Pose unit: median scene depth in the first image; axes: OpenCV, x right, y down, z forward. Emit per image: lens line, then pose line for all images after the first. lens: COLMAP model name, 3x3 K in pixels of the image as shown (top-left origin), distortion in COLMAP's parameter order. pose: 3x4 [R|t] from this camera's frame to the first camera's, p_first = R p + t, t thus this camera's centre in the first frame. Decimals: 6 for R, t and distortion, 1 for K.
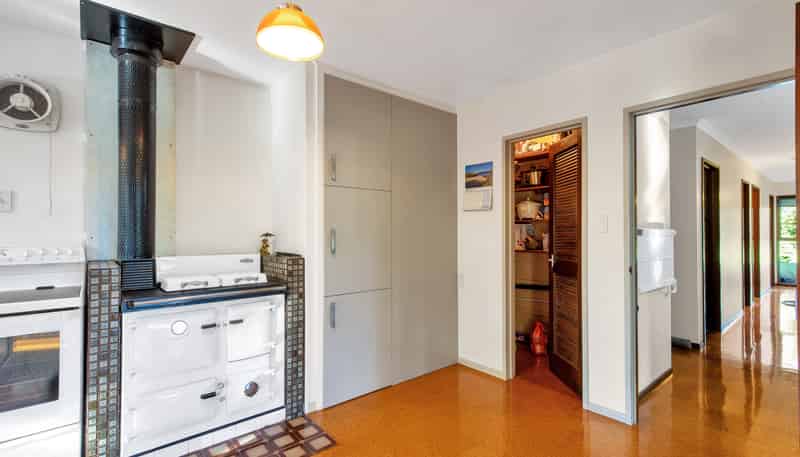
lens RADIAL K [[368.2, 0, 404.5], [0, 368.2, 228.0], [0, 0, 1]] dist [0.023983, -0.000067]
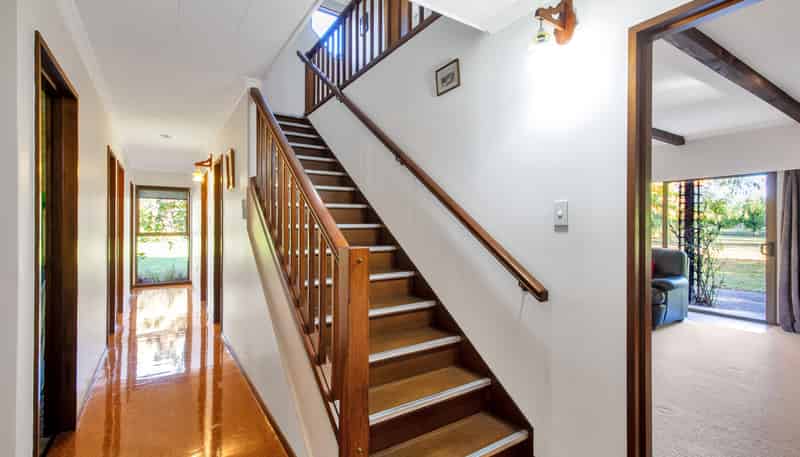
lens RADIAL K [[368.2, 0, 398.0], [0, 368.2, 227.1], [0, 0, 1]] dist [0.023983, -0.000067]
pose [[0.144841, -0.001738, 0.989453, 0.225330], [-0.015963, 0.999864, 0.004093, -0.000933], [-0.989326, -0.016387, 0.144794, 0.277905]]
